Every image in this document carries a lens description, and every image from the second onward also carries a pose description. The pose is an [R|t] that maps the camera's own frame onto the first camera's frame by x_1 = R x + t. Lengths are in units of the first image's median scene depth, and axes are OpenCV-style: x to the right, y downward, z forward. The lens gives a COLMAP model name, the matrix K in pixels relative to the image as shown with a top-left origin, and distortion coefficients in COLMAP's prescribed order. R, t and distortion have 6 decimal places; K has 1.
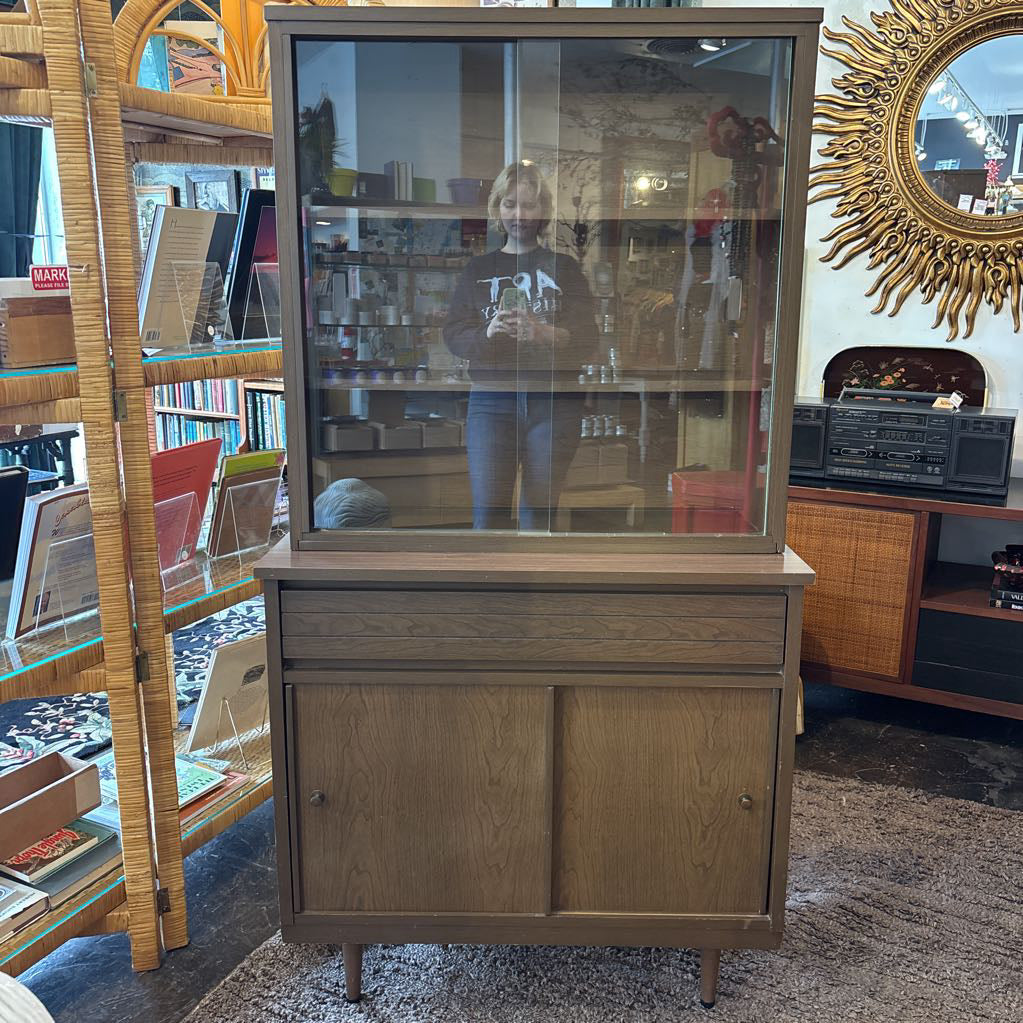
lens RADIAL K [[1045.5, 0, 514.6], [0, 1045.5, 513.2], [0, 0, 1]] dist [0.022872, 0.000000]
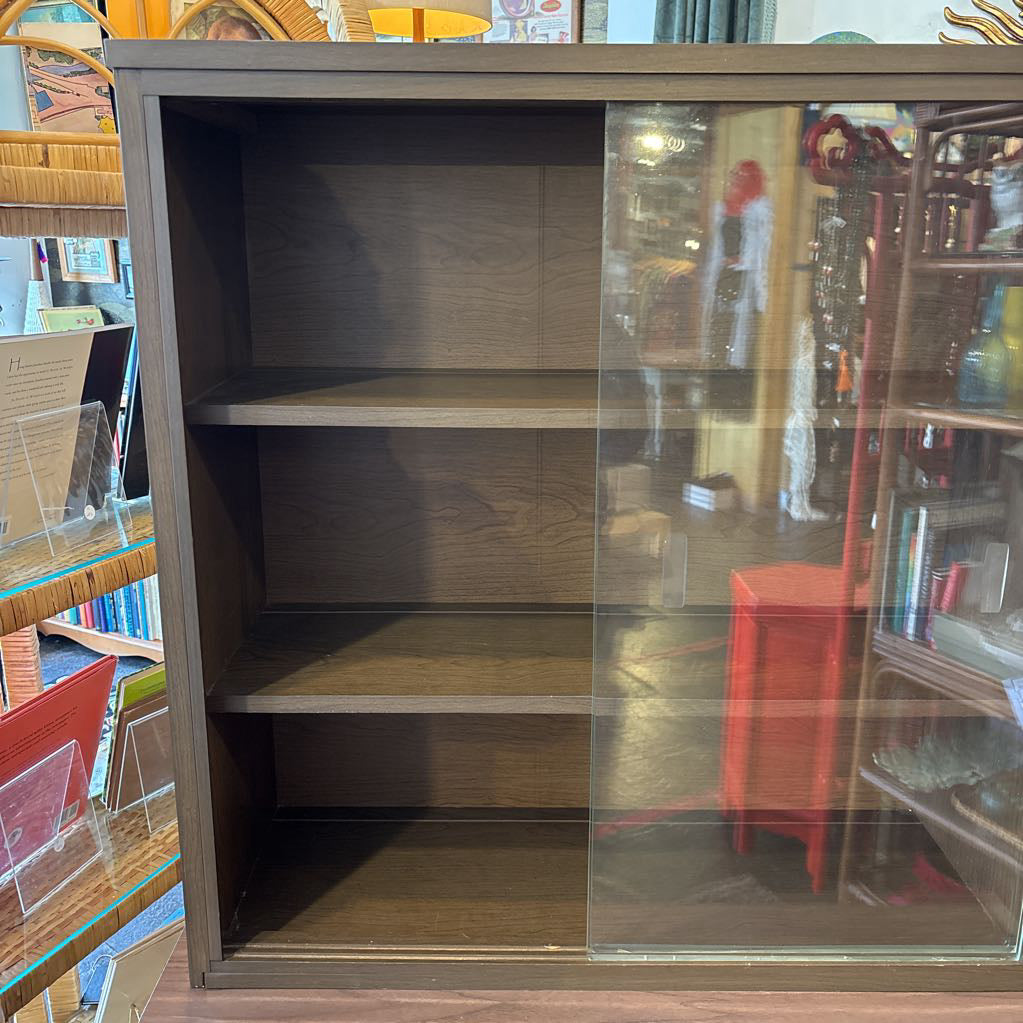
lens RADIAL K [[1045.5, 0, 510.3], [0, 1045.5, 508.8], [0, 0, 1]] dist [0.022872, 0.000000]
pose [[0.999967, -0.003177, 0.007429, -0.025236], [0.002856, 0.999077, 0.042860, -0.149394], [-0.007559, -0.042837, 0.999053, 0.255983]]
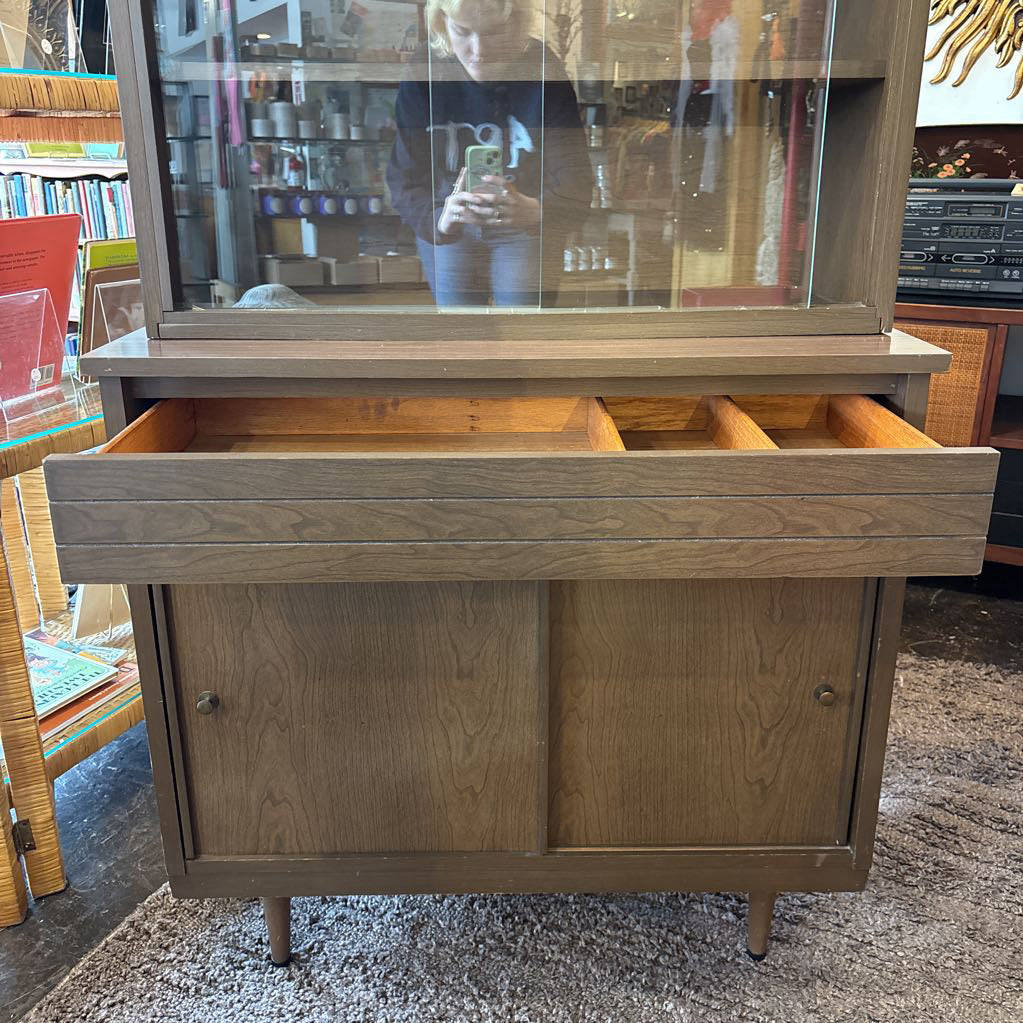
lens RADIAL K [[1045.5, 0, 513.4], [0, 1045.5, 514.3], [0, 0, 1]] dist [0.022872, 0.000000]
pose [[0.999658, -0.018022, 0.018944, 0.001277], [0.015736, 0.993292, 0.114557, 0.043267], [-0.020882, -0.114220, 0.993236, 0.192190]]
